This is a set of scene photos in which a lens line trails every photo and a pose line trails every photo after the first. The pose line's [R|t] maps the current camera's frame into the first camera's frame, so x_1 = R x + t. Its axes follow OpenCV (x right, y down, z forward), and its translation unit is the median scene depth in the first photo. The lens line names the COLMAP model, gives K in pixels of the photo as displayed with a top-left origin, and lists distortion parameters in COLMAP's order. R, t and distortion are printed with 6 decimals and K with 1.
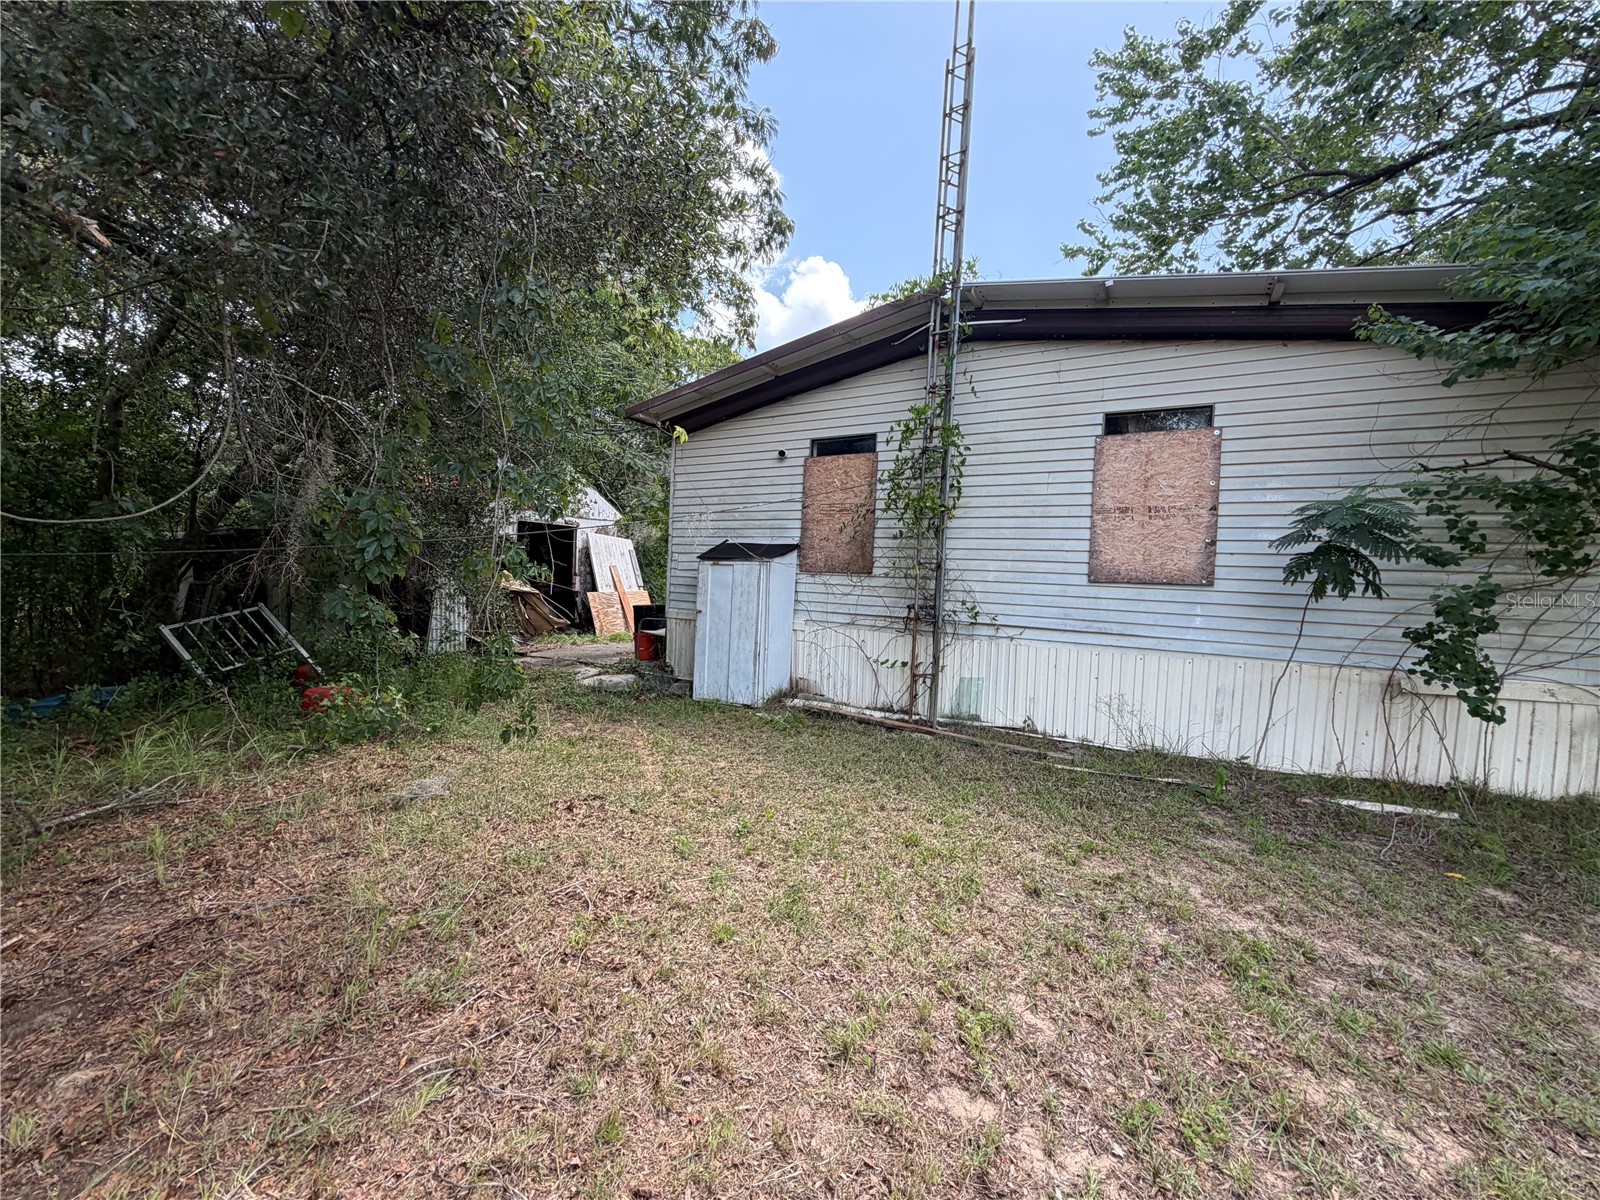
lens RADIAL K [[636.1, 0, 801.1], [0, 636.1, 604.3], [0, 0, 1]] dist [-0.000191, -0.000967]
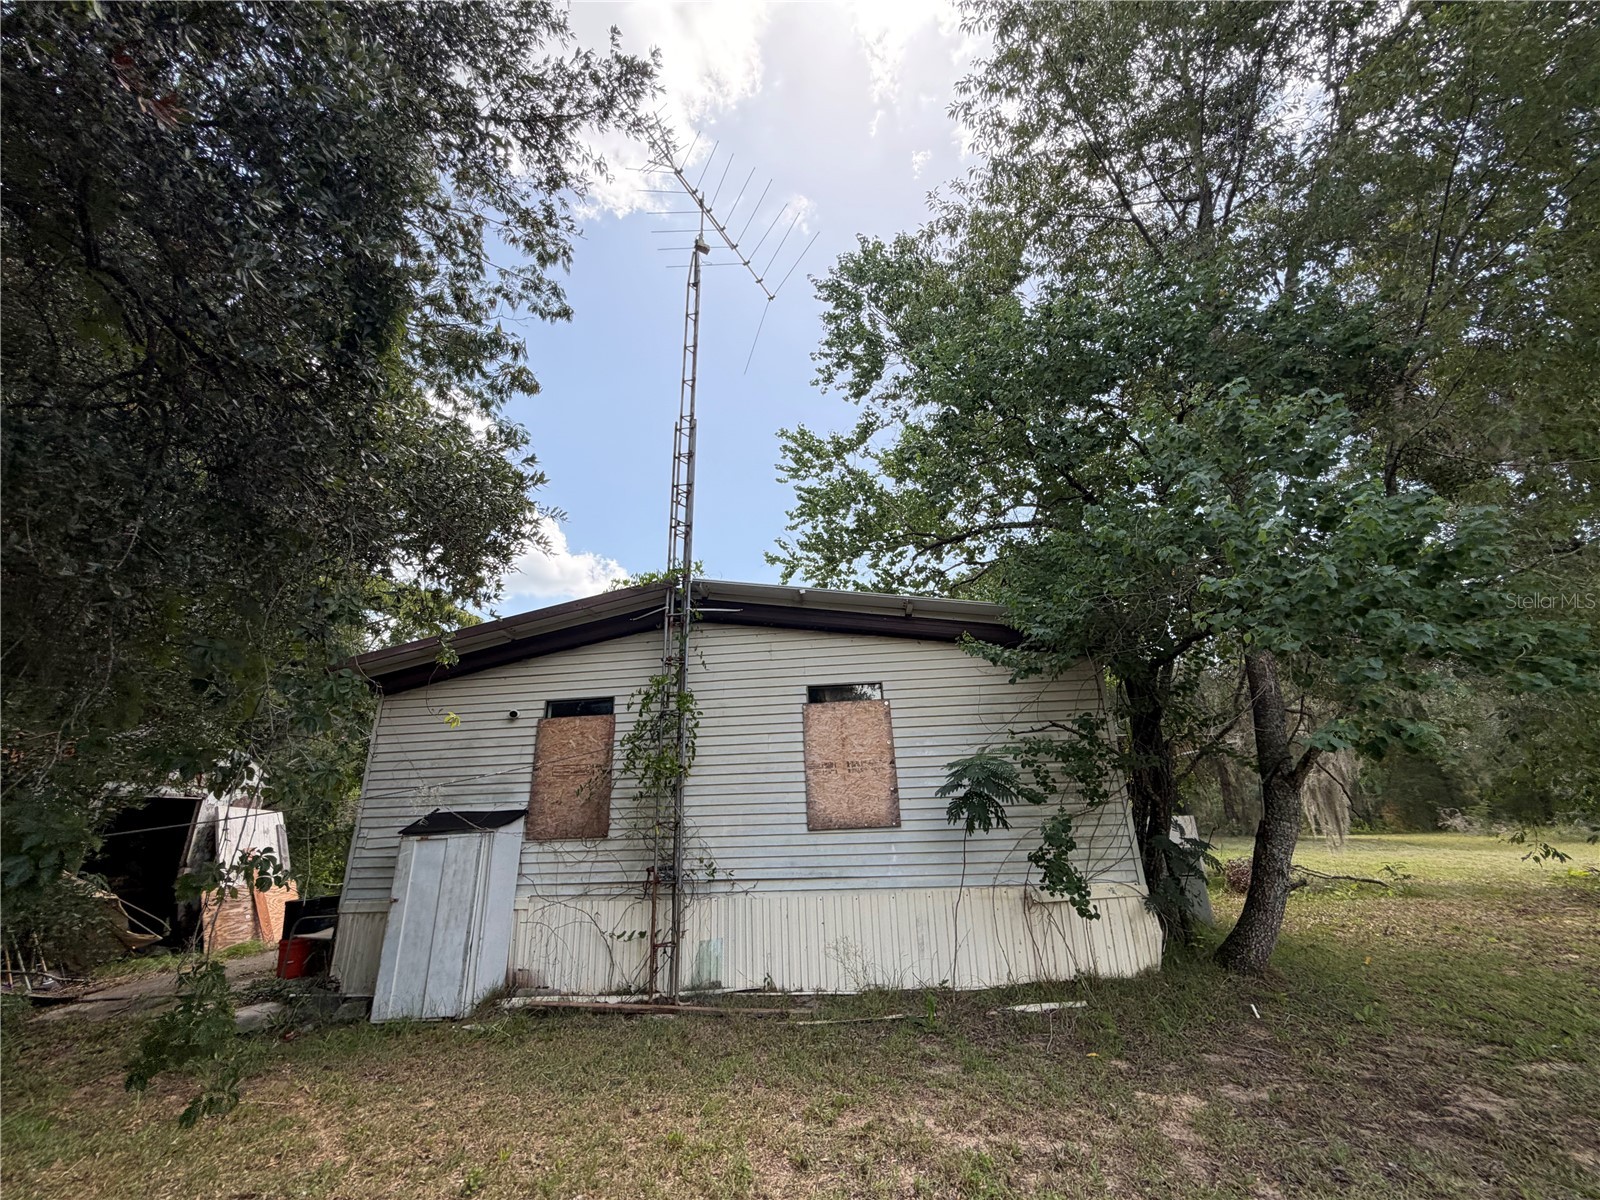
lens RADIAL K [[643.3, 0, 800.0], [0, 643.3, 600.0], [0, 0, 1]] dist [0.002241, -0.000153]
pose [[0.904411, 0.072929, 0.420383, -0.073999], [0.087266, 0.932836, -0.349575, -0.018096], [-0.417642, 0.352844, 0.837303, -0.101729]]
